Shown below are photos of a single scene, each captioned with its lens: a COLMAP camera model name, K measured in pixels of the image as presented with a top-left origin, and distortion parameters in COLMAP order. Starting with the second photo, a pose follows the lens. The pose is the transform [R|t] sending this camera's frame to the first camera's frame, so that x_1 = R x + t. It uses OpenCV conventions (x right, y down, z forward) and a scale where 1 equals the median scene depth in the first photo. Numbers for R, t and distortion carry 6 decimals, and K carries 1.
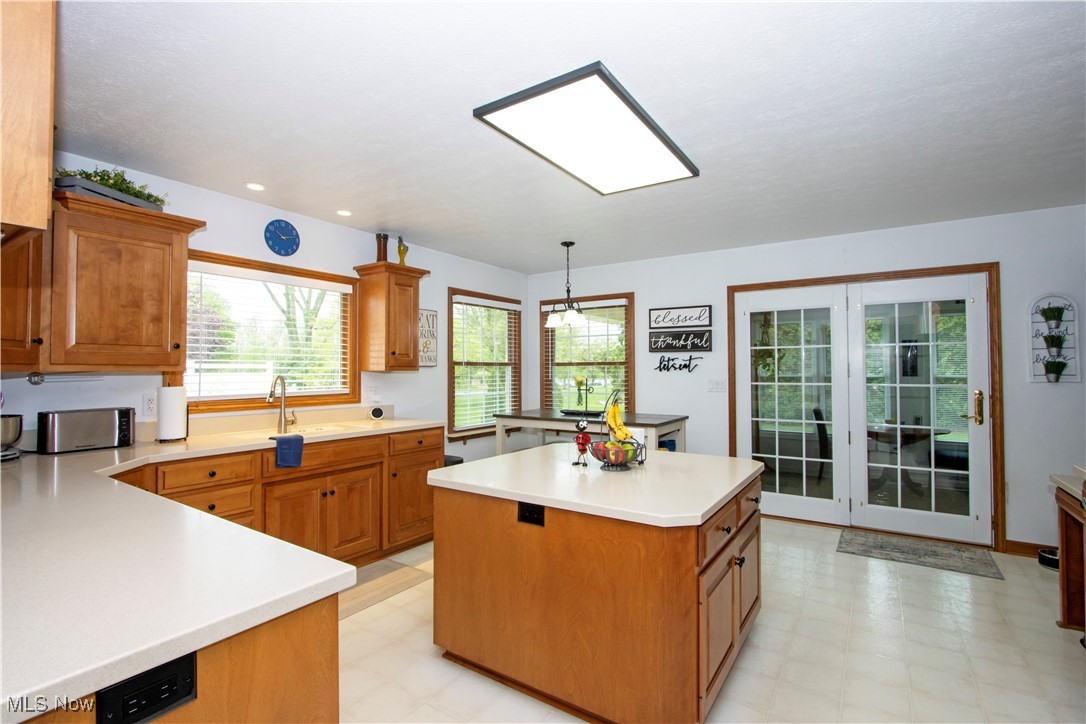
lens RADIAL K [[500.8, 0, 544.6], [0, 500.8, 363.7], [0, 0, 1]] dist [-0.005228, -0.000254]
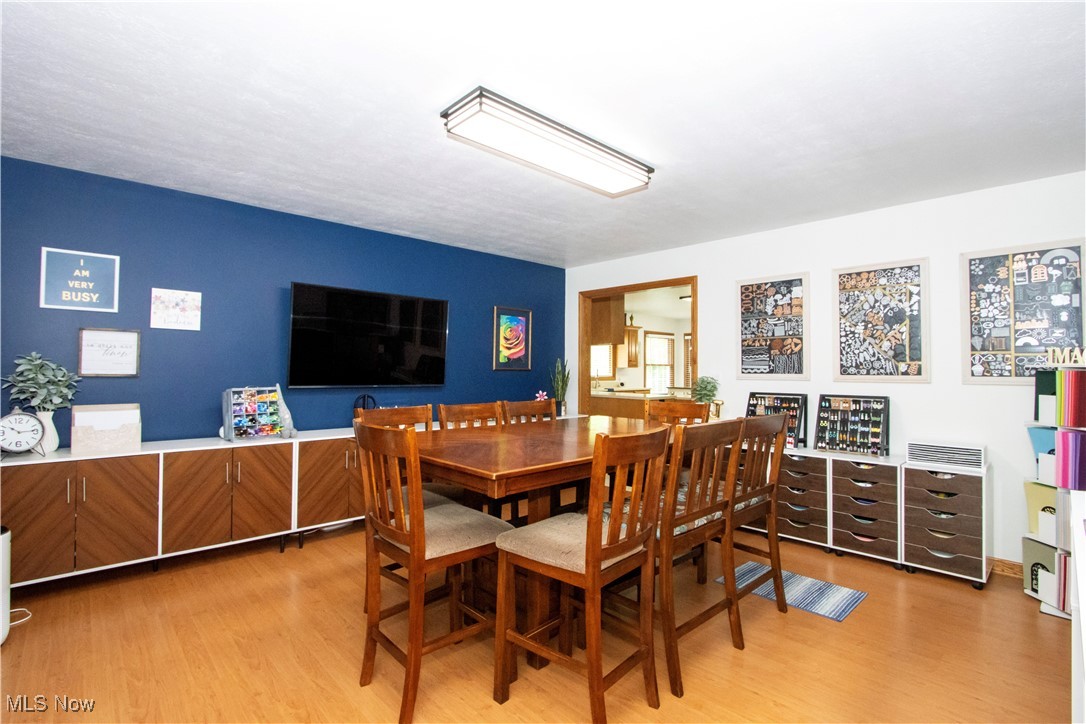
lens RADIAL K [[500.8, 0, 545.5], [0, 500.8, 359.3], [0, 0, 1]] dist [-0.005228, -0.000254]
pose [[0.977576, 0.002546, -0.210570, -0.178556], [-0.003425, 0.999987, -0.003810, -0.016692], [0.210557, 0.004446, 0.977571, -1.507200]]
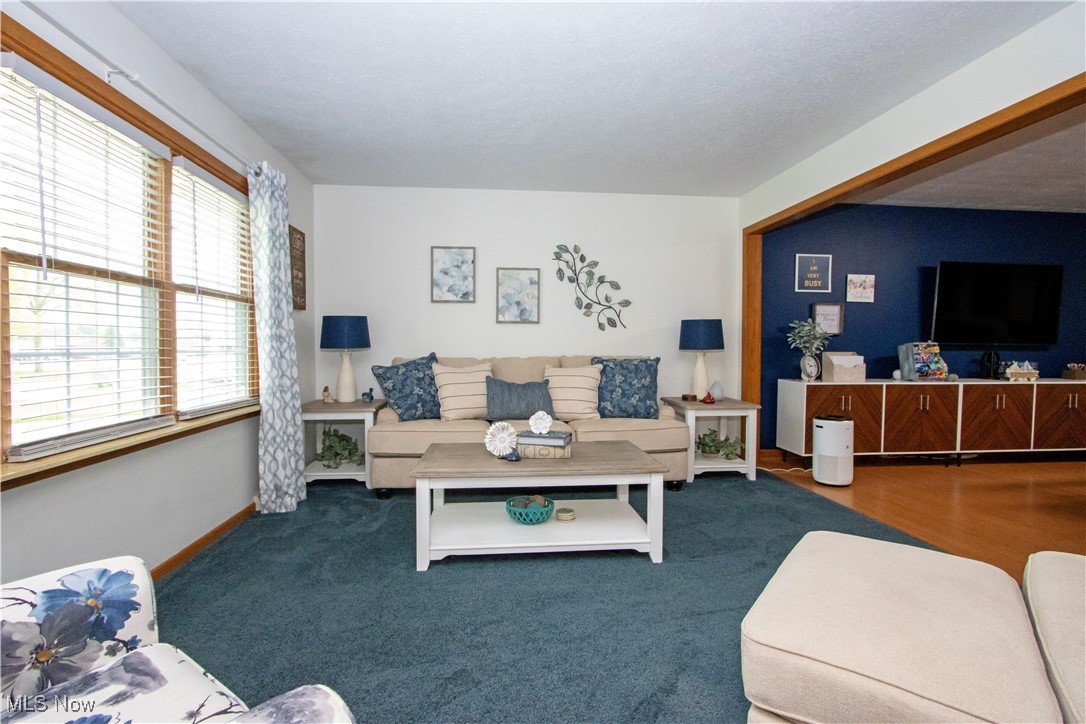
lens RADIAL K [[500.8, 0, 544.2], [0, 500.8, 362.1], [0, 0, 1]] dist [-0.005228, -0.000254]
pose [[0.647220, 0.027787, -0.761797, -0.744840], [0.010101, 0.998935, 0.045019, 0.033308], [0.762237, -0.036832, 0.646250, -2.577757]]
